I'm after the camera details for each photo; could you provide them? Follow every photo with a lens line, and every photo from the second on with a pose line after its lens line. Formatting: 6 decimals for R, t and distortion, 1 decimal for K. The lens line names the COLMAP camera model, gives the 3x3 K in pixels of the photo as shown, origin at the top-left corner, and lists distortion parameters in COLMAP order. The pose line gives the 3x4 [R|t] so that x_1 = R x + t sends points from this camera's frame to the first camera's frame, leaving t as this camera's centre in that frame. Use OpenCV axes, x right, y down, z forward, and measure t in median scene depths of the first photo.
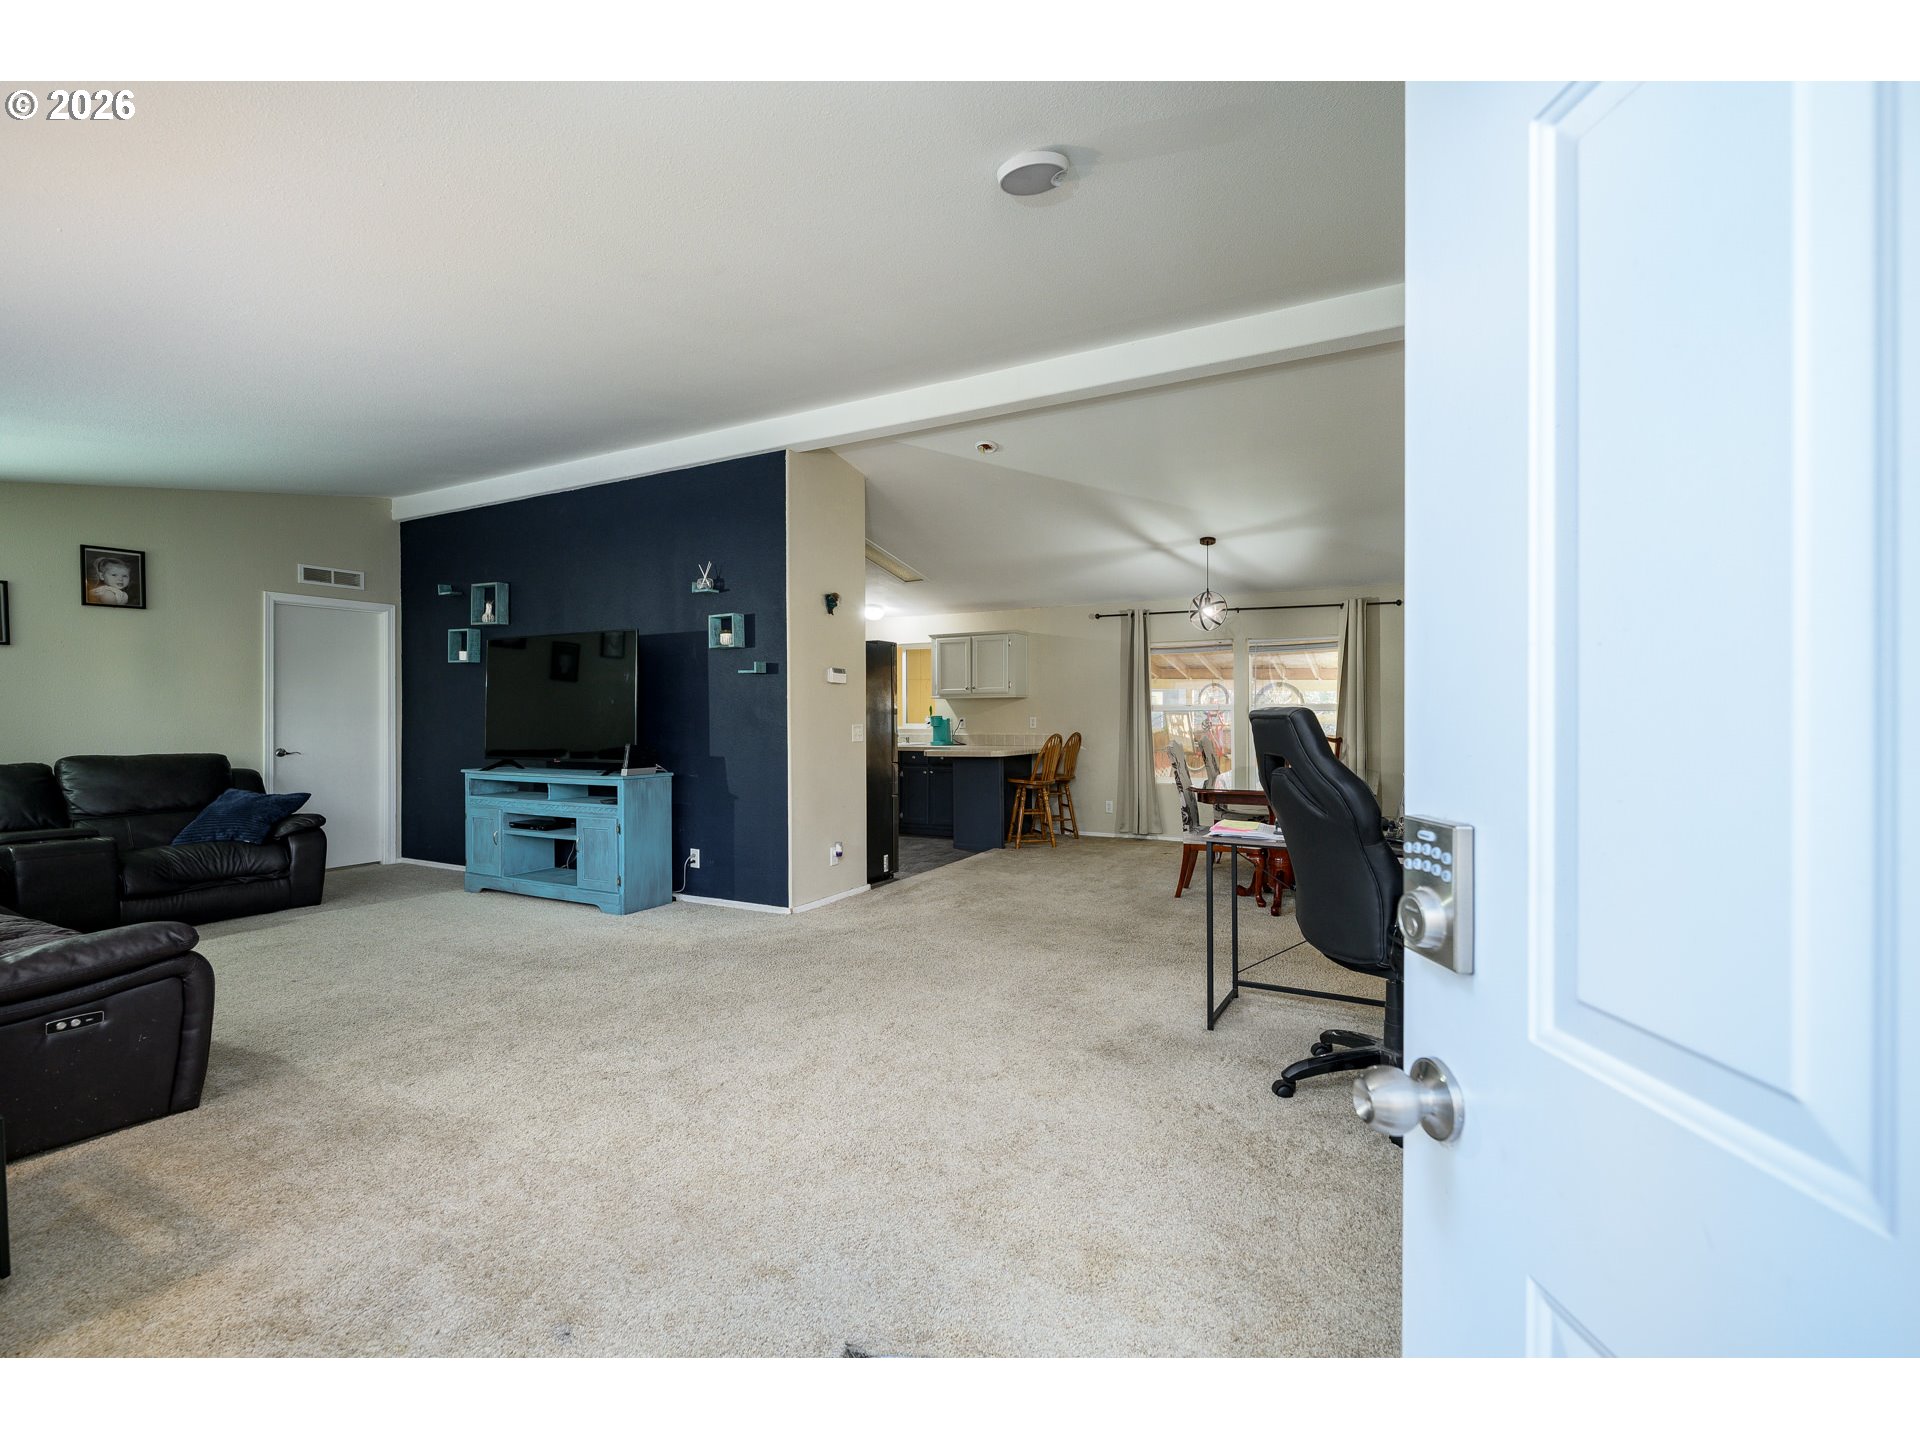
lens RADIAL K [[849.3, 0, 963.1], [0, 849.3, 715.9], [0, 0, 1]] dist [0.000018, 0.000200]
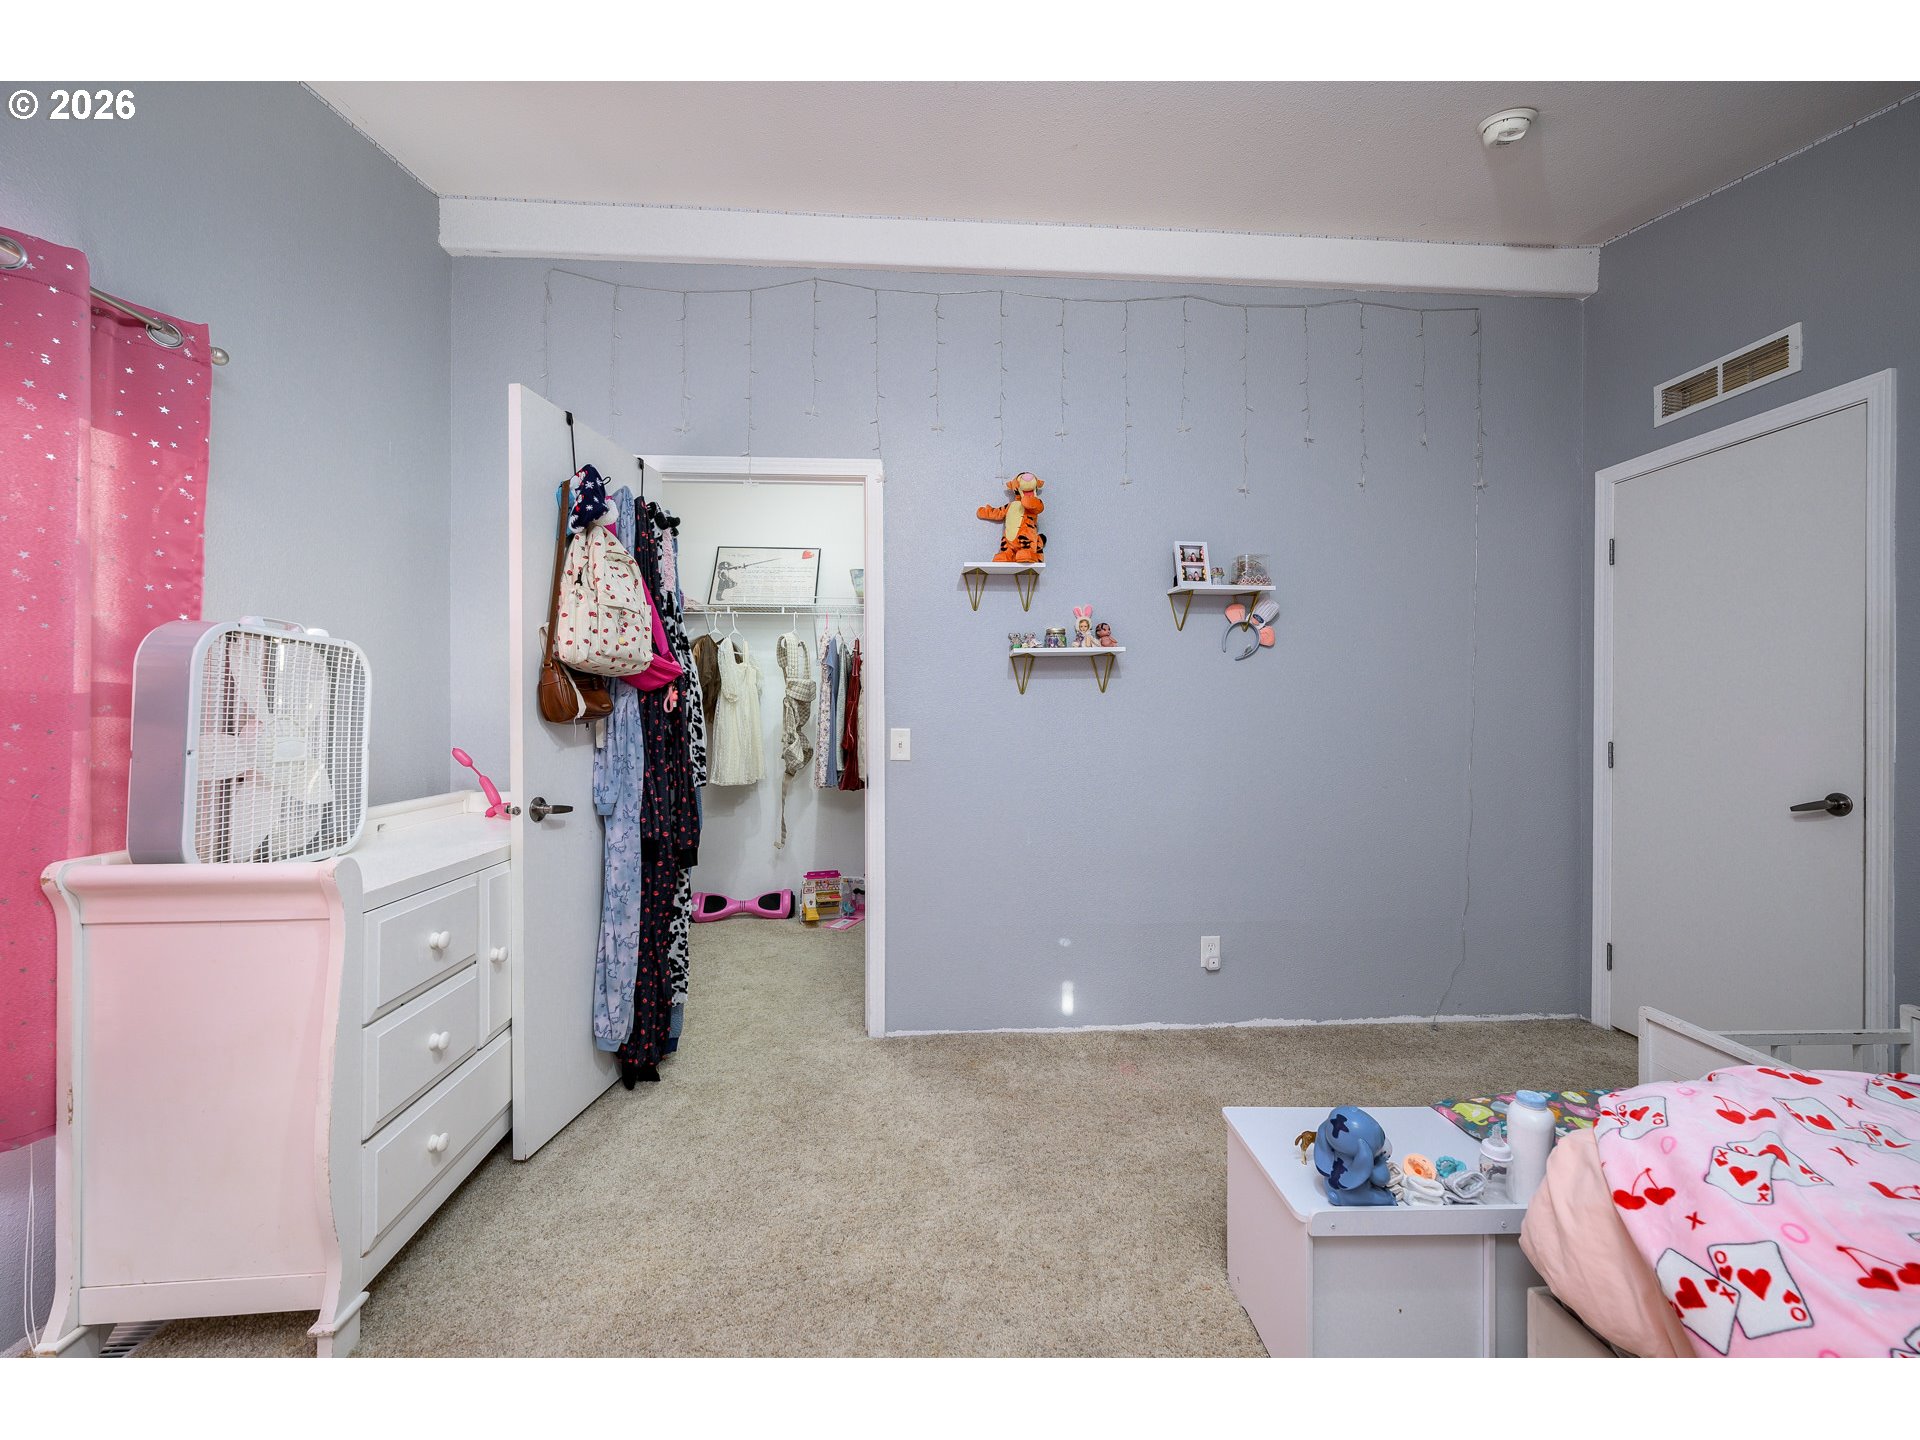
lens RADIAL K [[849.3, 0, 963.1], [0, 849.3, 715.9], [0, 0, 1]] dist [0.000018, 0.000200]
pose [[-0.842838, 0.005765, -0.538136, -0.220146], [0.002482, 0.999974, 0.006824, 0.003245], [0.538161, 0.004416, -0.842830, 1.357499]]
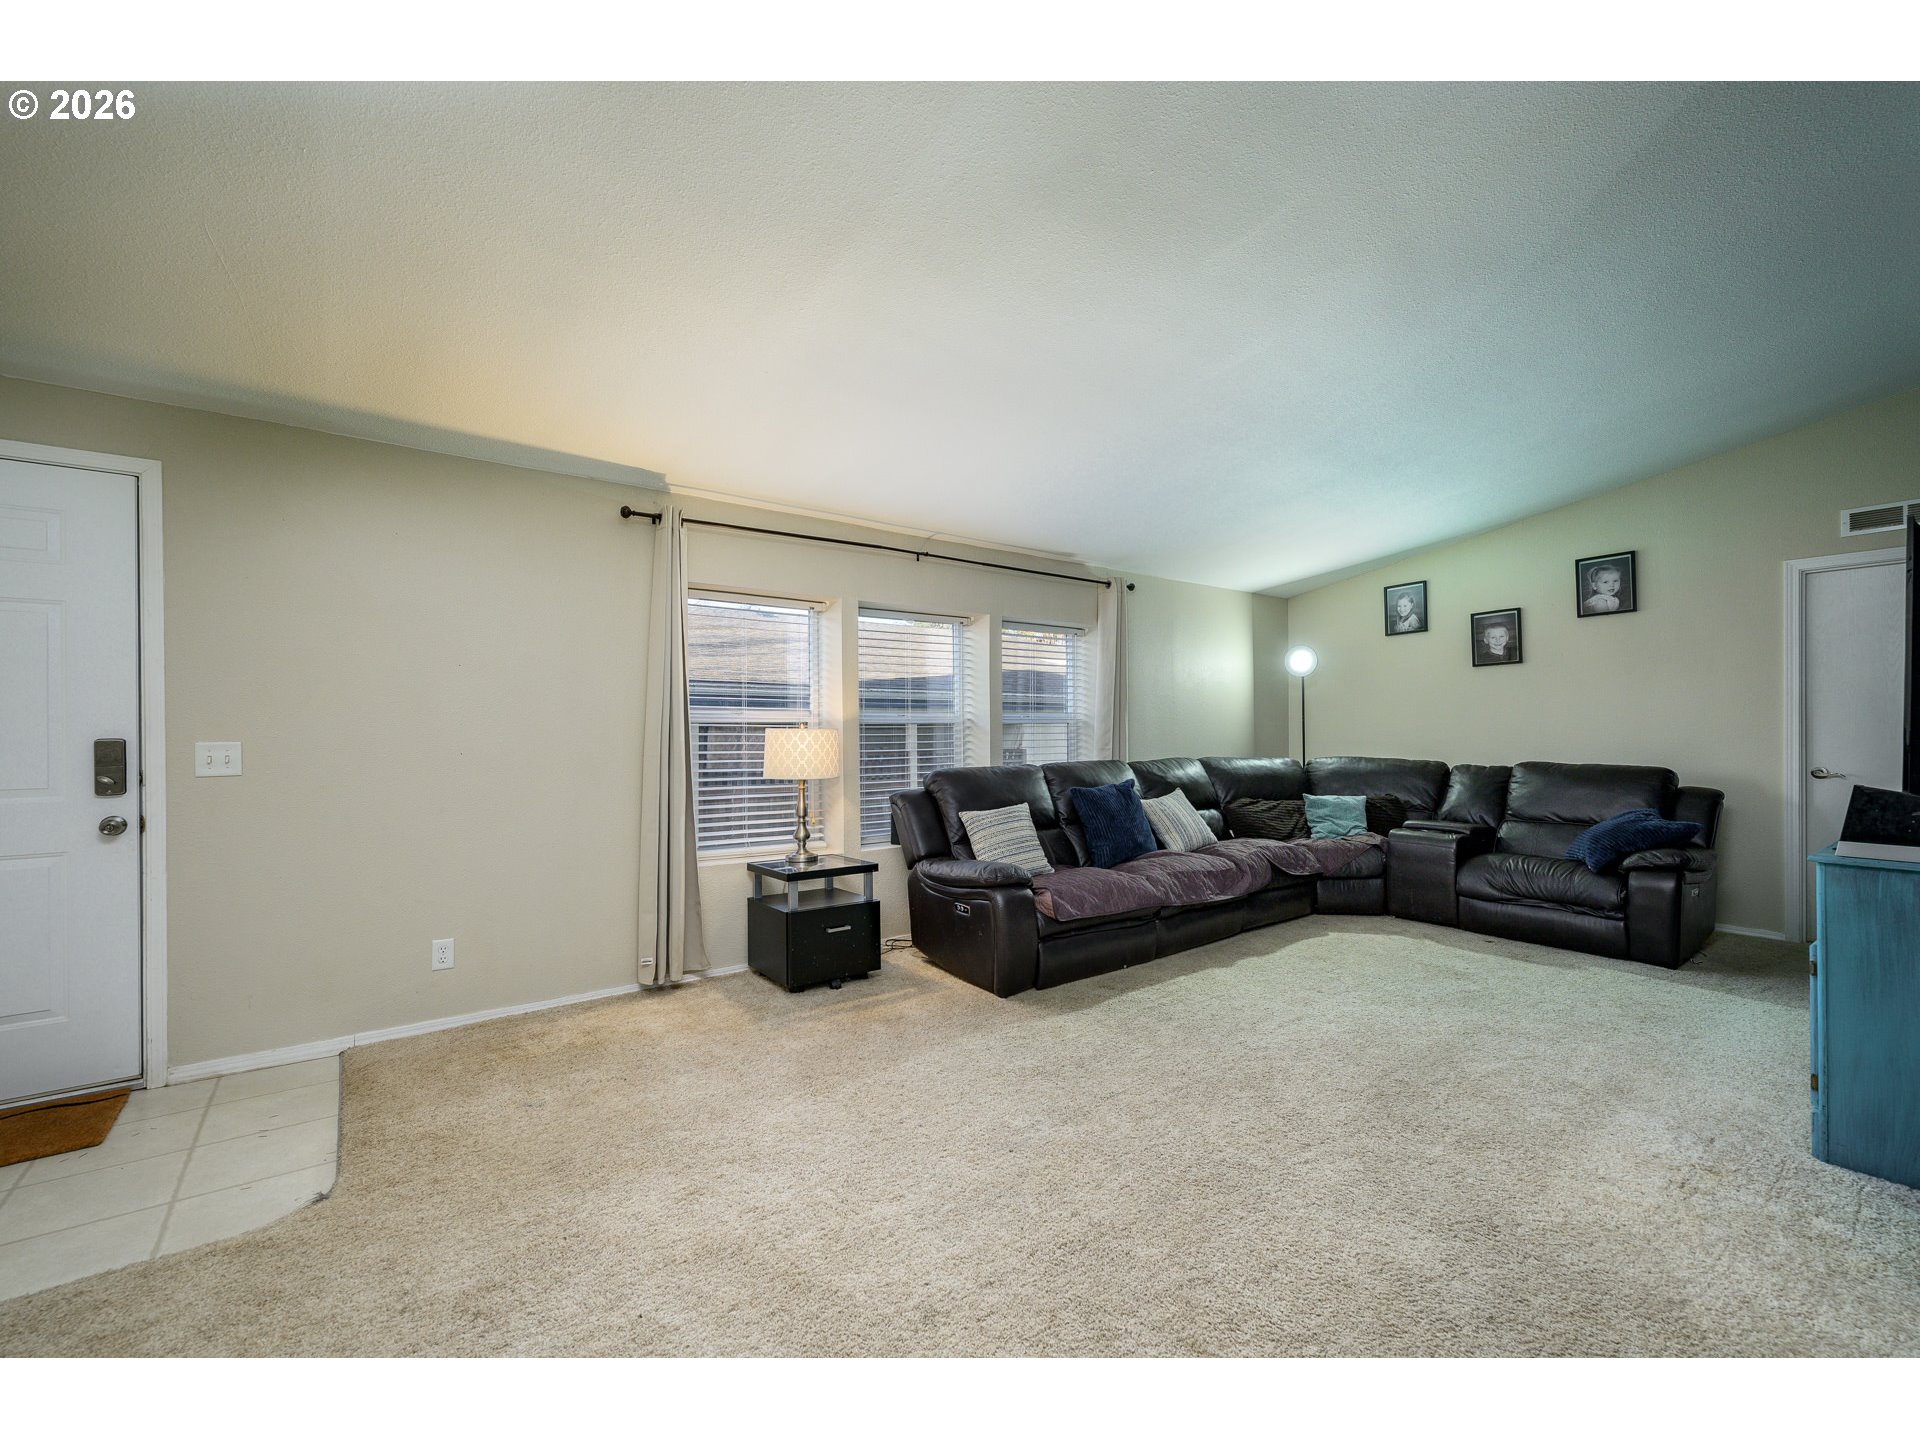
lens RADIAL K [[810.9, 0, 960.0], [0, 810.9, 720.0], [0, 0, 1]] dist [0.000522, 0.000288]
pose [[-0.424401, -0.006706, -0.905450, 0.174085], [0.004119, 0.999948, -0.009337, 0.000910], [0.905465, -0.007692, -0.424351, 0.700121]]
